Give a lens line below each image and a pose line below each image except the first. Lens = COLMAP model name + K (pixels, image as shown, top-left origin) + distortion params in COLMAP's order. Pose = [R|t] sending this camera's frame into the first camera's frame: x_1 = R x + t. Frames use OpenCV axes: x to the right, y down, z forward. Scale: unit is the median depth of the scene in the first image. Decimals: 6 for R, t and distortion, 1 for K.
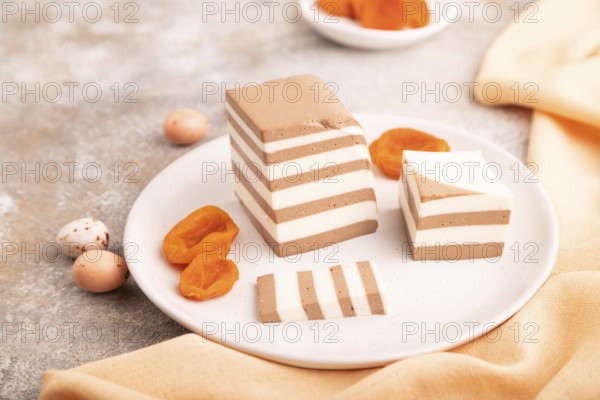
lens RADIAL K [[1096.5, 0, 296.8], [0, 1096.5, 196.5], [0, 0, 1]] dist [0.024136, 0.000000]
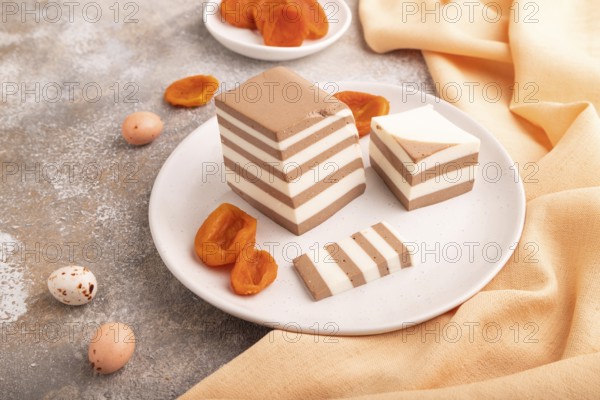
lens RADIAL K [[903.6, 0, 302.4], [0, 903.6, 197.3], [0, 0, 1]] dist [0.010539, 0.000000]
pose [[0.932218, -0.229579, 0.279756, -0.264866], [0.191839, 0.968963, 0.155912, -0.127937], [-0.306867, -0.091675, 0.947327, 0.125877]]
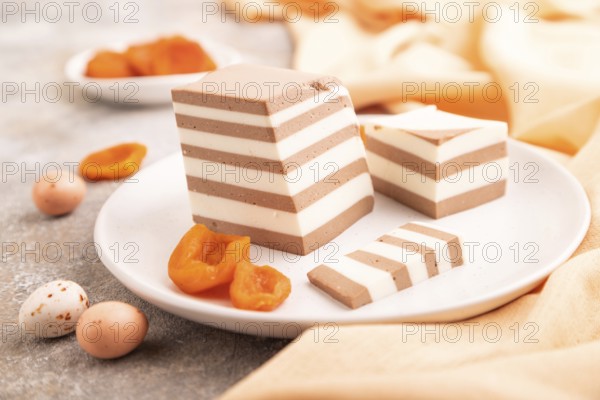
lens RADIAL K [[1096.5, 0, 302.1], [0, 1096.5, 199.0], [0, 0, 1]] dist [0.024136, 0.000000]
pose [[0.844791, -0.220586, 0.487514, -0.417537], [0.319463, 0.938805, -0.128801, 0.123201], [-0.429269, 0.264553, 0.863563, 0.273789]]
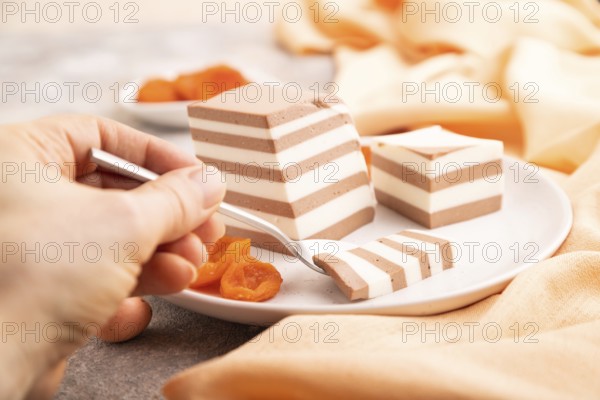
lens RADIAL K [[1096.5, 0, 301.7], [0, 1096.5, 200.6], [0, 0, 1]] dist [0.024136, 0.000000]
pose [[0.890137, -0.186219, 0.415907, -0.388111], [0.286902, 0.938109, -0.194005, 0.188733], [-0.354039, 0.292015, 0.888473, 0.182914]]
